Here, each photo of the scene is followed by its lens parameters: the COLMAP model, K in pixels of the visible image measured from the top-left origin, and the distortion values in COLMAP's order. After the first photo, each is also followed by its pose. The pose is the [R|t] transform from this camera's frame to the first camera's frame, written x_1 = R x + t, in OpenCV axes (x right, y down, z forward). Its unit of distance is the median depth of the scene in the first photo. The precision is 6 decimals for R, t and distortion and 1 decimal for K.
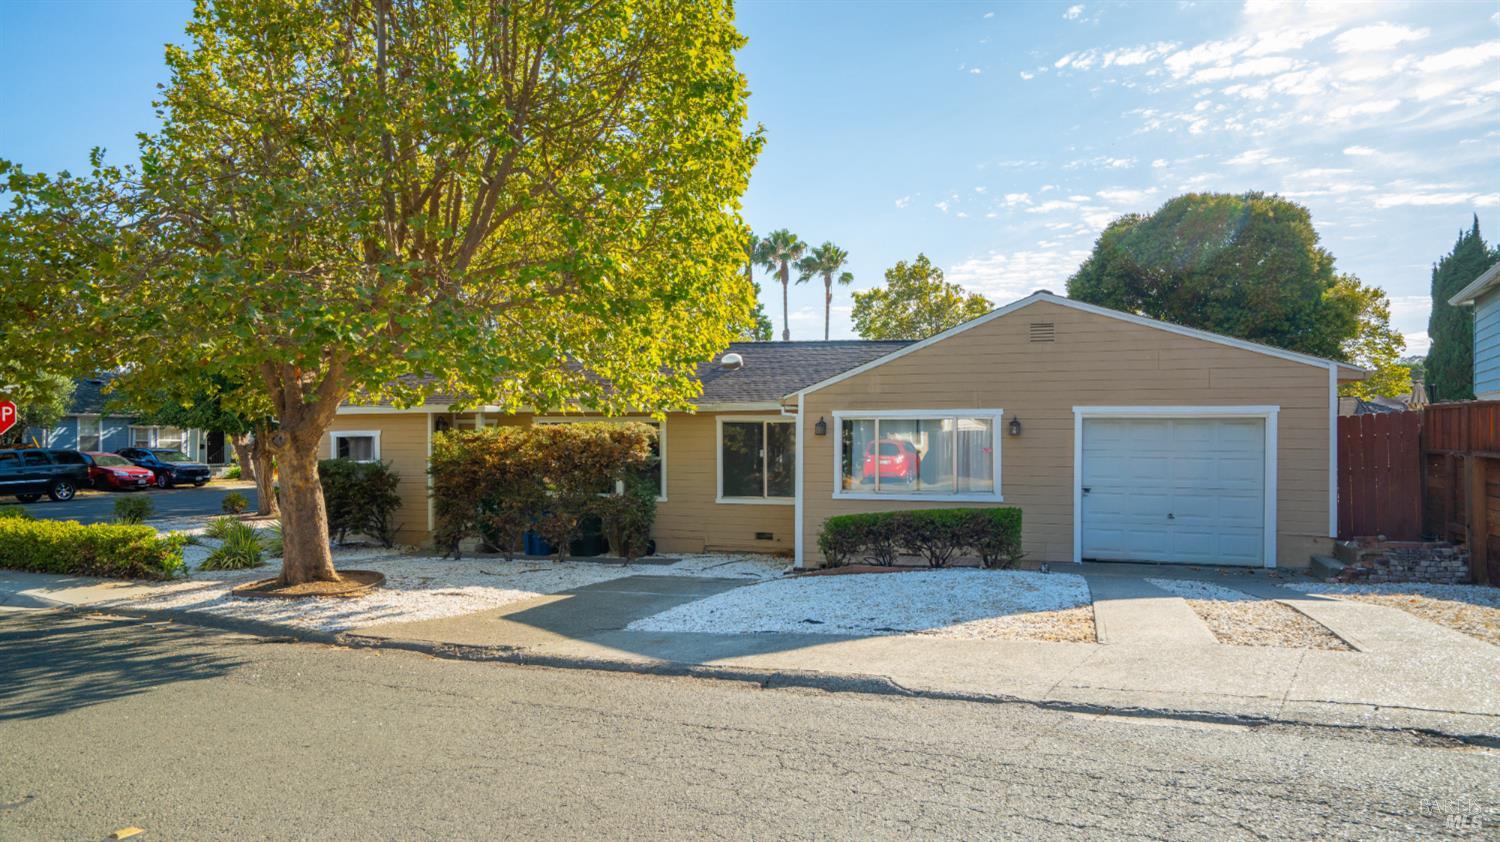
lens RADIAL K [[879.4, 0, 750.0], [0, 879.4, 421.0], [0, 0, 1]] dist [0.000211, 0.000447]
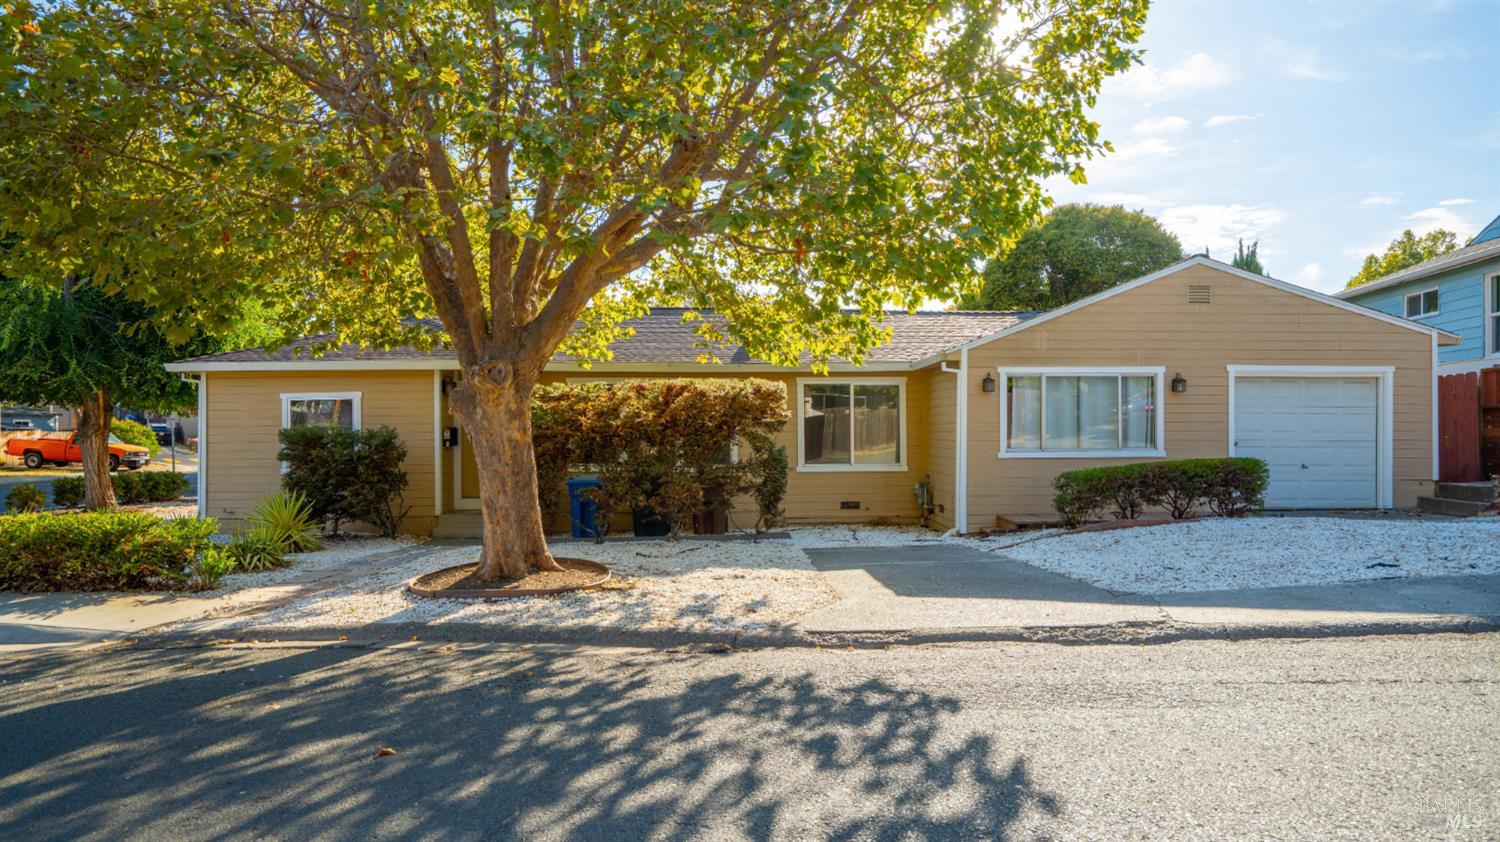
lens RADIAL K [[816.5, 0, 750.0], [0, 816.5, 421.0], [0, 0, 1]] dist [-0.003998, -0.000624]
pose [[0.936787, 0.003076, 0.349888, -0.513186], [-0.003428, 0.999994, 0.000387, 0.052387], [-0.349885, -0.001562, 0.936791, 0.283429]]
